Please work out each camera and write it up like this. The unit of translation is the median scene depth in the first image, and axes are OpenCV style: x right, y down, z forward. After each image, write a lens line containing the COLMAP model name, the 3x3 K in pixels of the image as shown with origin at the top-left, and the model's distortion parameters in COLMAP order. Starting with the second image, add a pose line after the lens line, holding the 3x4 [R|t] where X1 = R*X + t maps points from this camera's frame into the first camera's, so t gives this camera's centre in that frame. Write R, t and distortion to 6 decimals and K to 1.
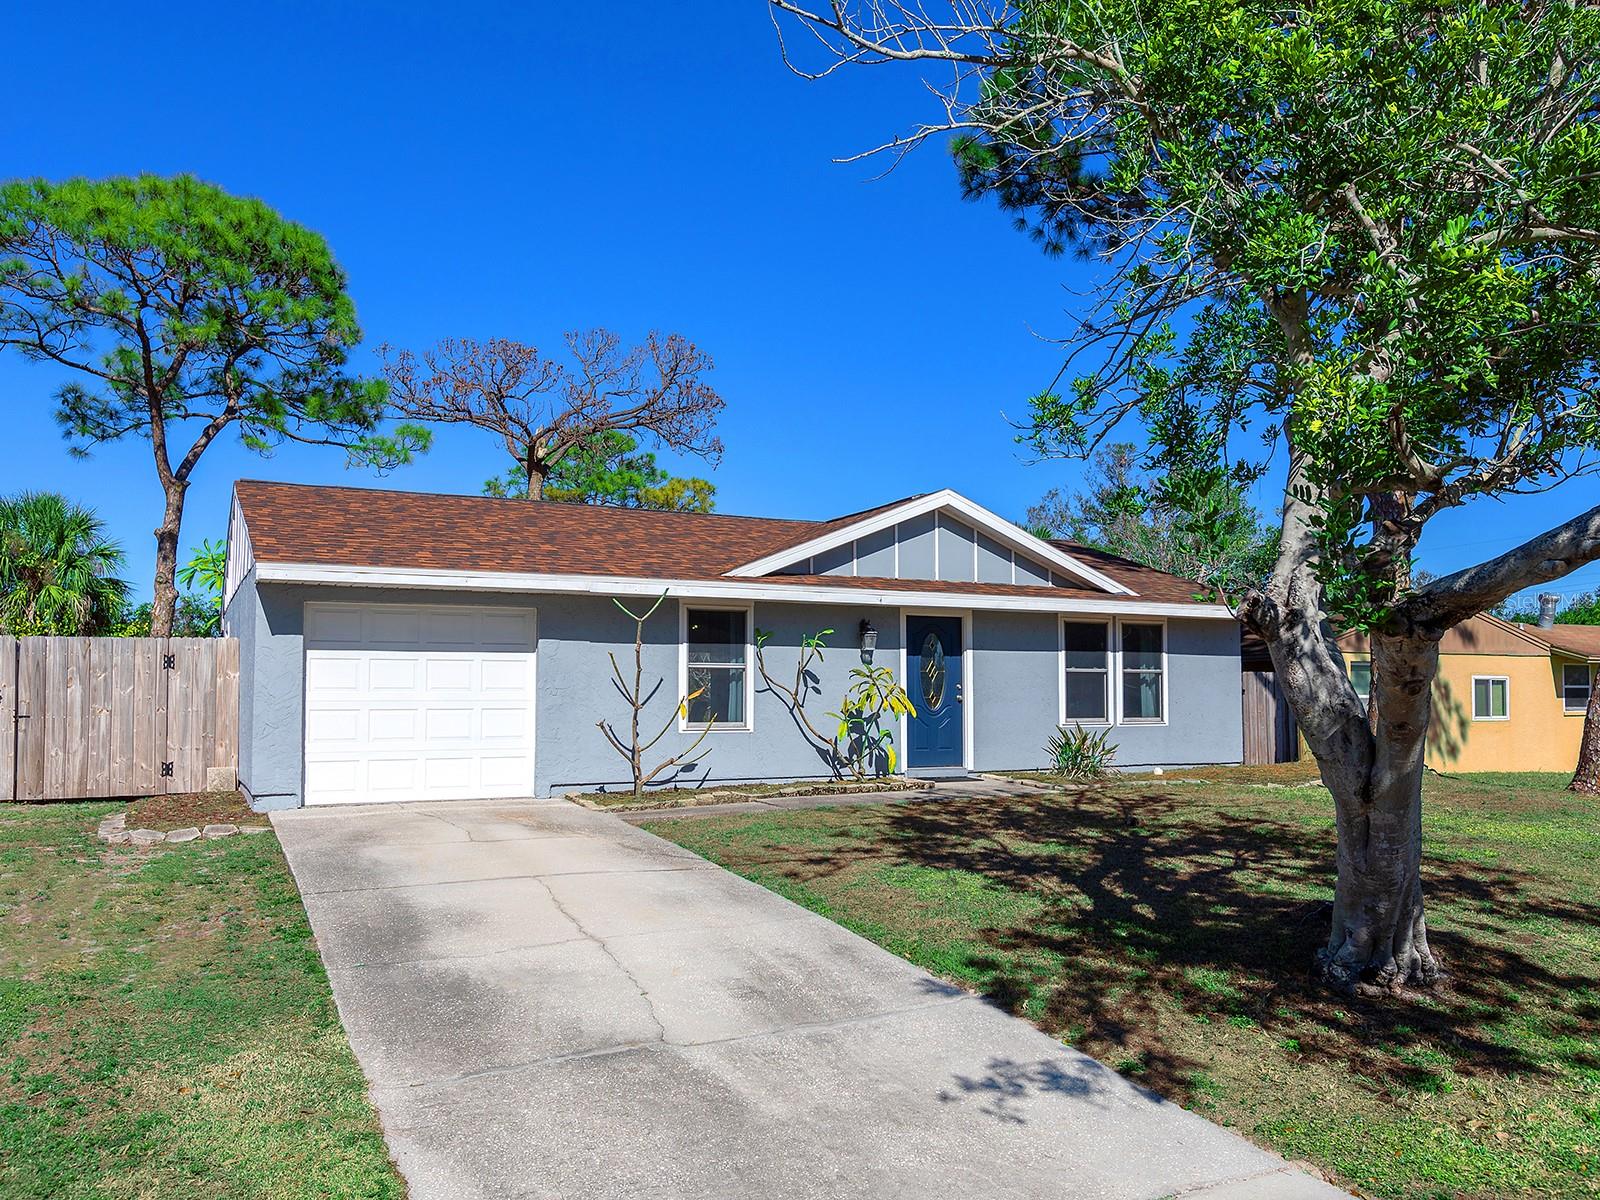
lens RADIAL K [[1008.2, 0, 796.6], [0, 1008.2, 660.9], [0, 0, 1]] dist [0.000547, 0.000250]
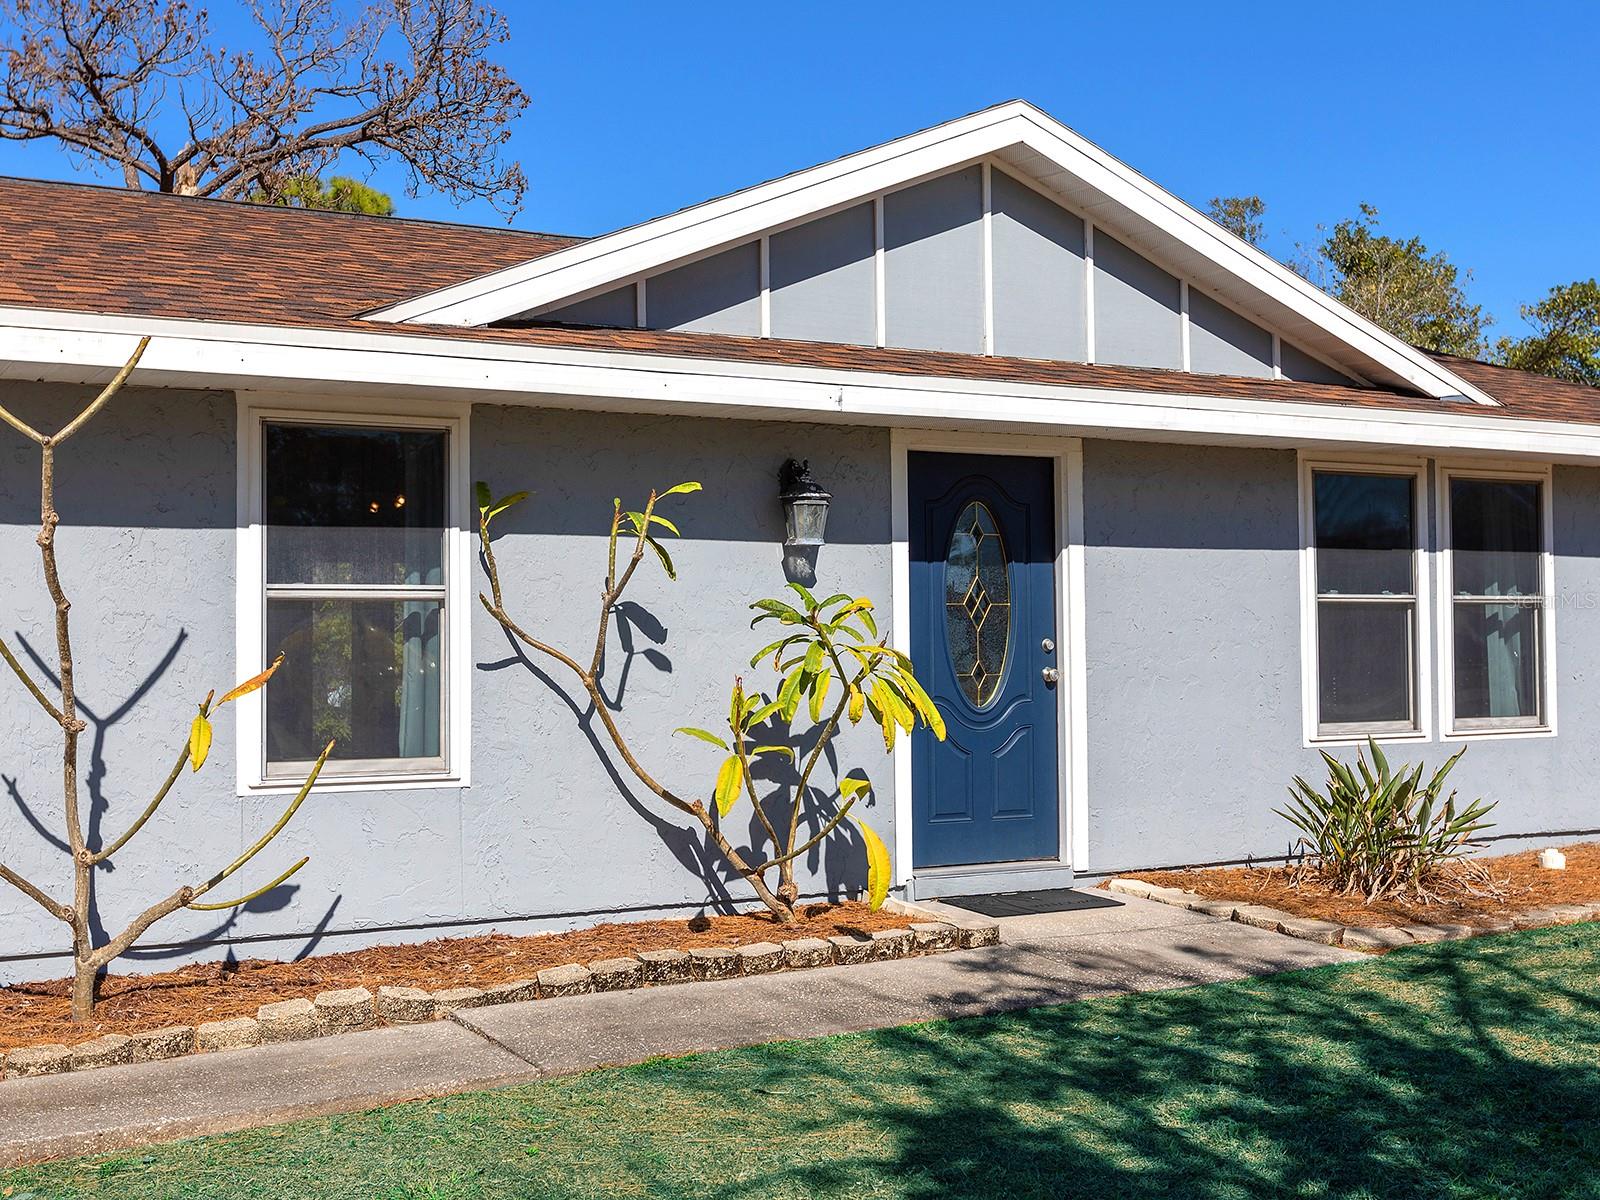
lens RADIAL K [[1755.9, 0, 800.0], [0, 1755.9, 600.0], [0, 0, 1]] dist [0.001188, 0.011663]
pose [[0.997445, -0.006622, 0.071134, 0.025334], [0.005889, 0.999927, 0.010513, 0.001936], [-0.071198, -0.010067, 0.997411, 0.382052]]
